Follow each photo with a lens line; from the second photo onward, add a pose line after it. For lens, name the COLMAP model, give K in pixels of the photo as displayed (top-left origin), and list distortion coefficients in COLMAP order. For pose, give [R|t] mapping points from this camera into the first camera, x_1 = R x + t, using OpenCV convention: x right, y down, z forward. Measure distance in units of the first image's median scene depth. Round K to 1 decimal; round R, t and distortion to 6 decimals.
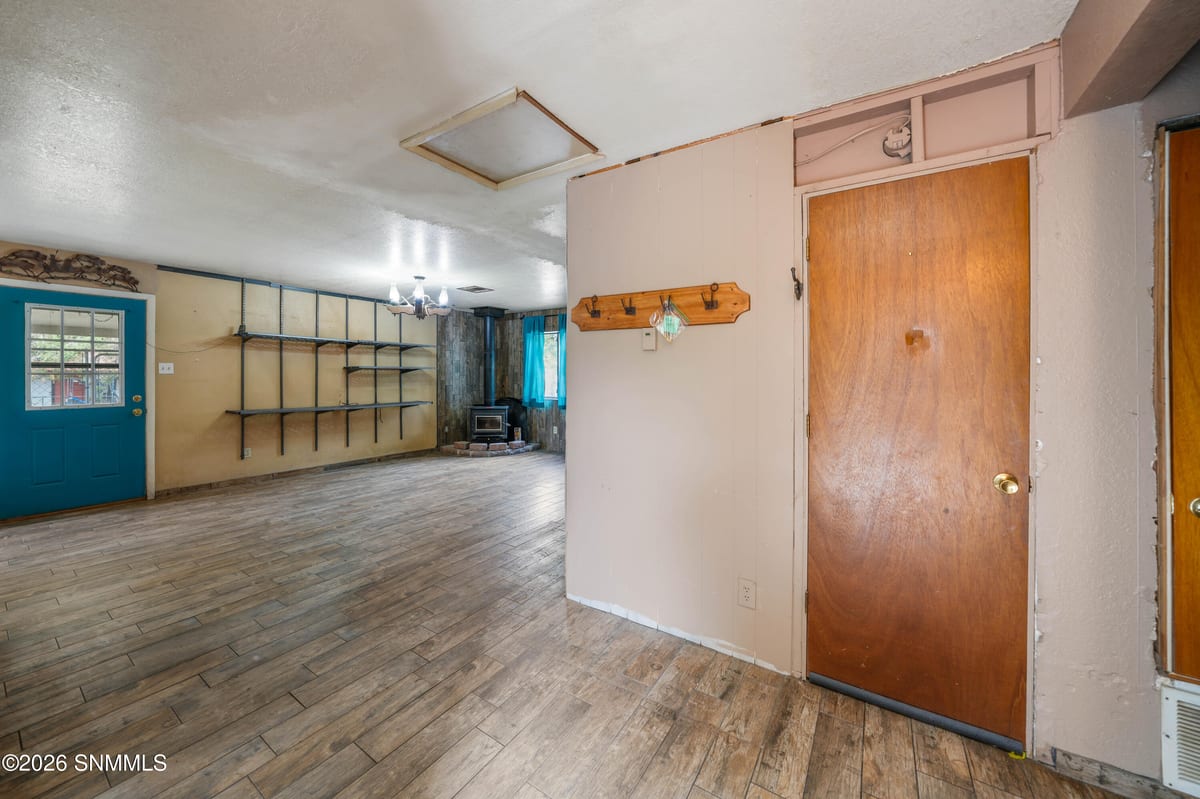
lens RADIAL K [[433.7, 0, 609.3], [0, 433.7, 377.2], [0, 0, 1]] dist [-0.023266, 0.003348]
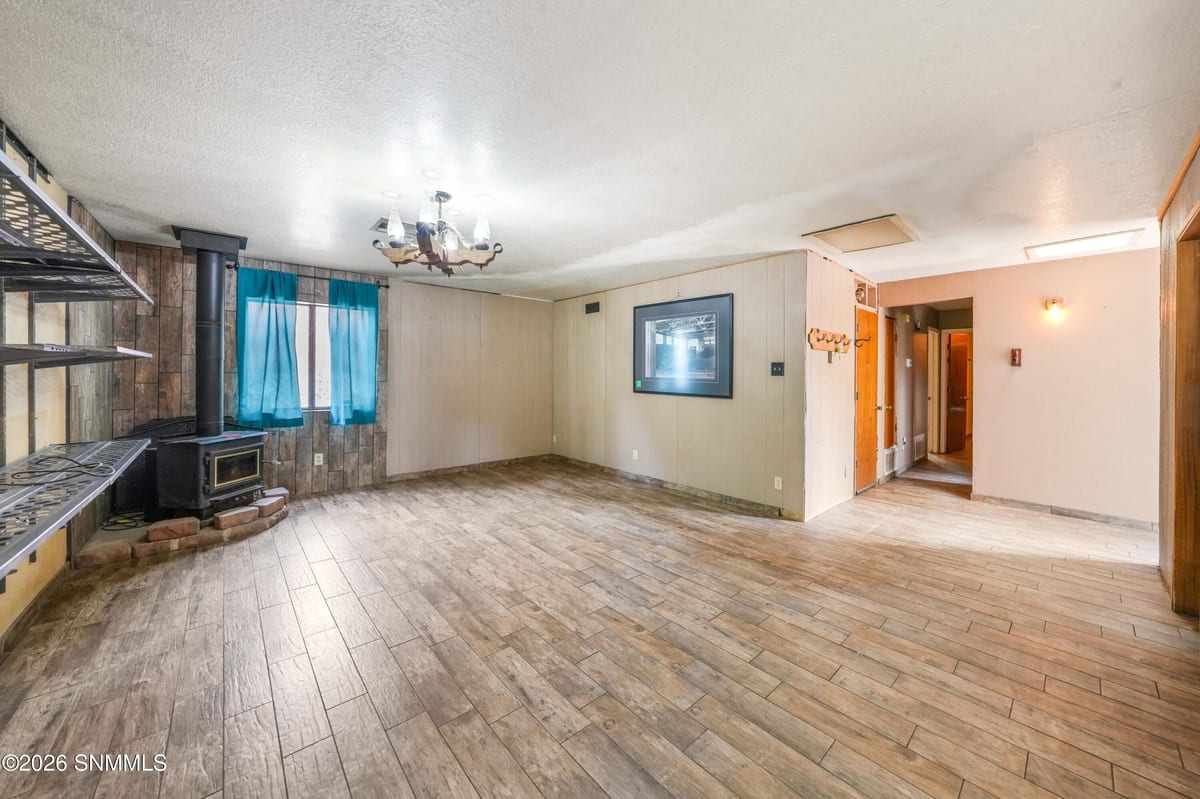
lens RADIAL K [[433.7, 0, 582.6], [0, 433.7, 374.7], [0, 0, 1]] dist [-0.023266, 0.003348]
pose [[0.291785, -0.003572, 0.956477, -0.933605], [-0.002329, 0.999987, 0.004445, -0.007319], [-0.956481, -0.003525, 0.291773, 0.686074]]
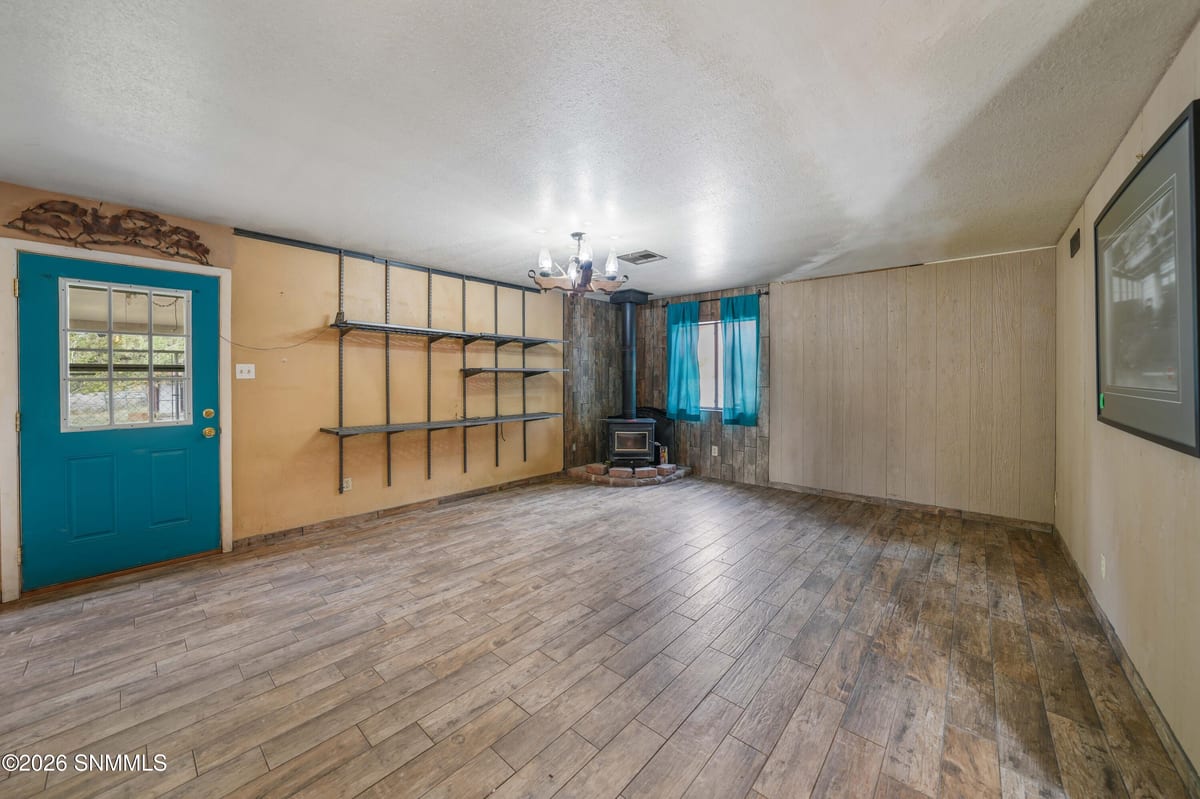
lens RADIAL K [[433.7, 0, 609.6], [0, 433.7, 379.9], [0, 0, 1]] dist [-0.023266, 0.003348]
pose [[0.989637, -0.003363, -0.143550, -0.302091], [0.003301, 0.999994, -0.000665, -0.003398], [0.143551, 0.000184, 0.989643, 0.342084]]
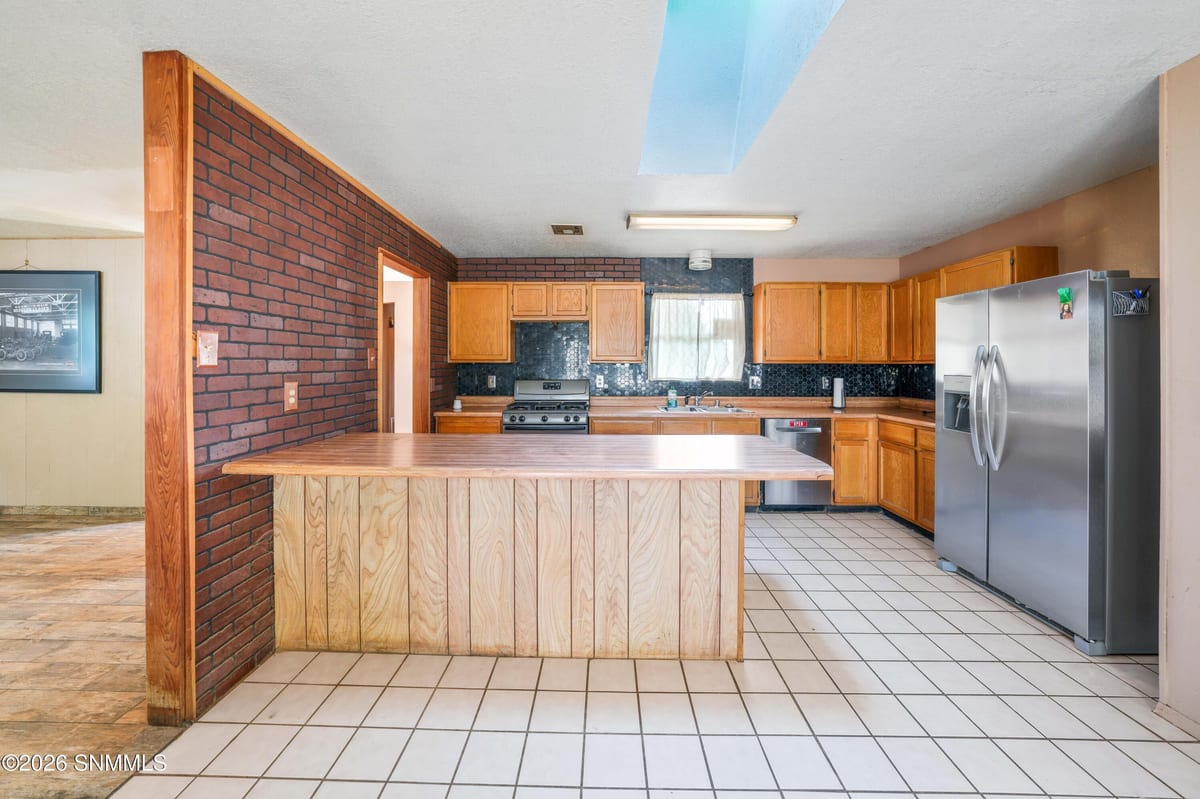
lens RADIAL K [[433.7, 0, 592.6], [0, 433.7, 366.4], [0, 0, 1]] dist [-0.023266, 0.003348]
pose [[-0.533500, -0.003732, 0.845792, -1.099161], [-0.000150, 0.999991, 0.004317, -0.005907], [-0.845800, 0.002176, -0.533496, 0.304645]]
